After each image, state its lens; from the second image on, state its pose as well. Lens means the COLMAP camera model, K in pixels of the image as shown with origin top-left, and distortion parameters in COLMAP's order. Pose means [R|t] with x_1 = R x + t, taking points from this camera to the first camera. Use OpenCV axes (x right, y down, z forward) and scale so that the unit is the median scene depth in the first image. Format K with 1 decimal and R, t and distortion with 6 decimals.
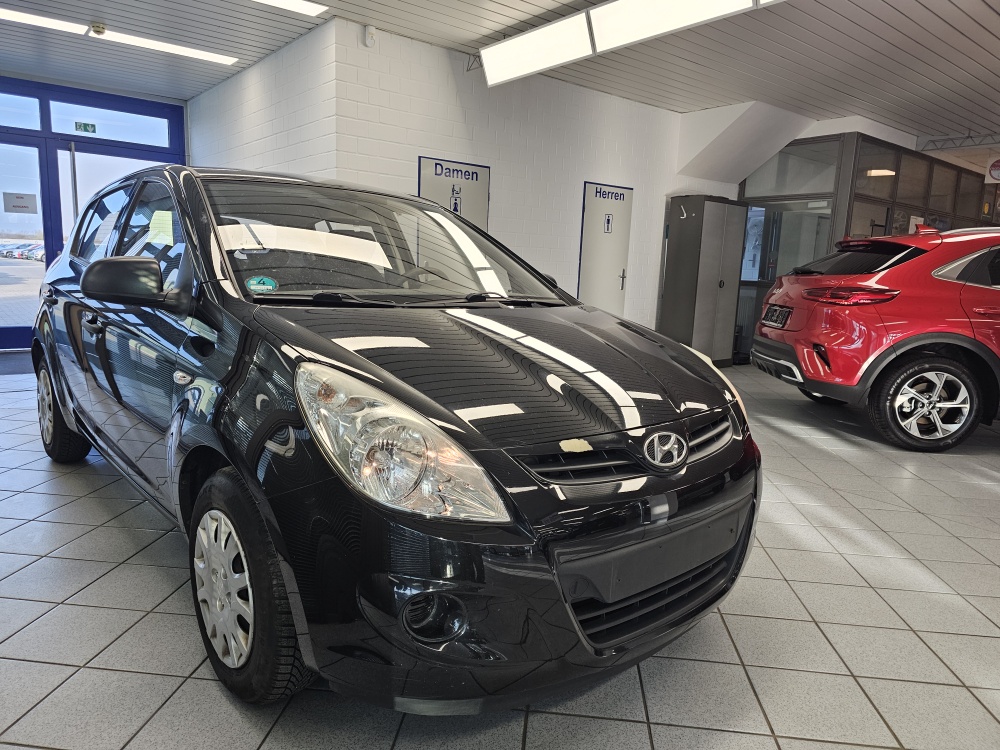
lens RADIAL K [[672.0, 0, 496.8], [0, 672.0, 381.3], [0, 0, 1]] dist [0.047929, -0.045860]
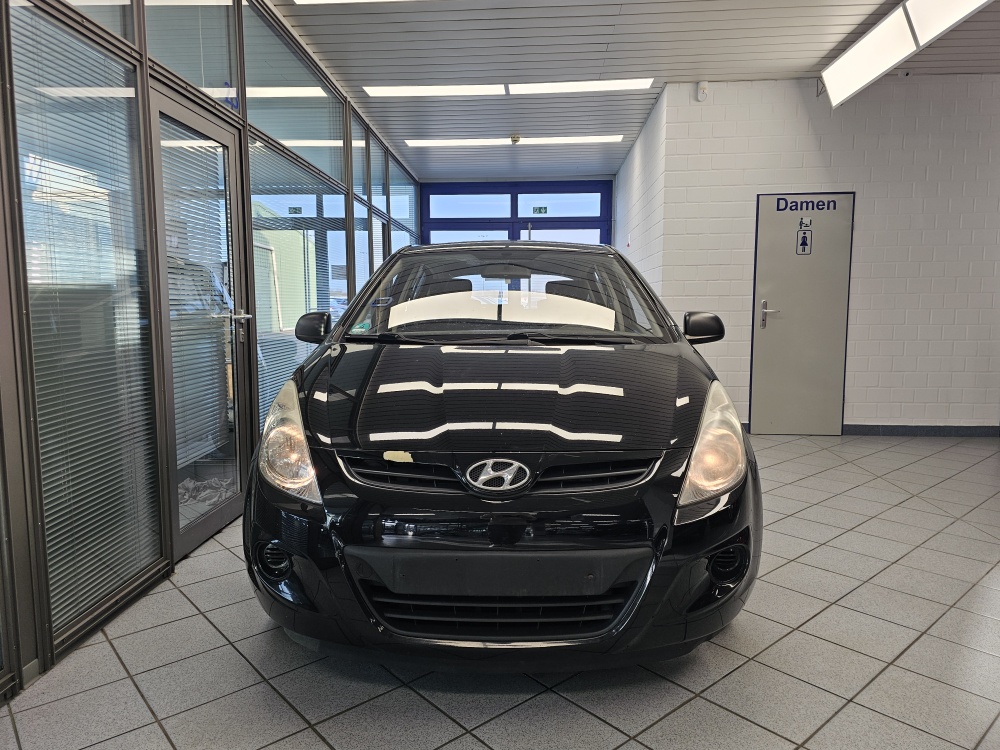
lens RADIAL K [[672.0, 0, 495.9], [0, 672.0, 369.8], [0, 0, 1]] dist [0.047929, -0.045860]
pose [[0.733747, 0.023540, -0.679015, 0.266709], [-0.079288, 0.995538, -0.051166, -0.002835], [0.674781, 0.091380, 0.732339, 0.054805]]
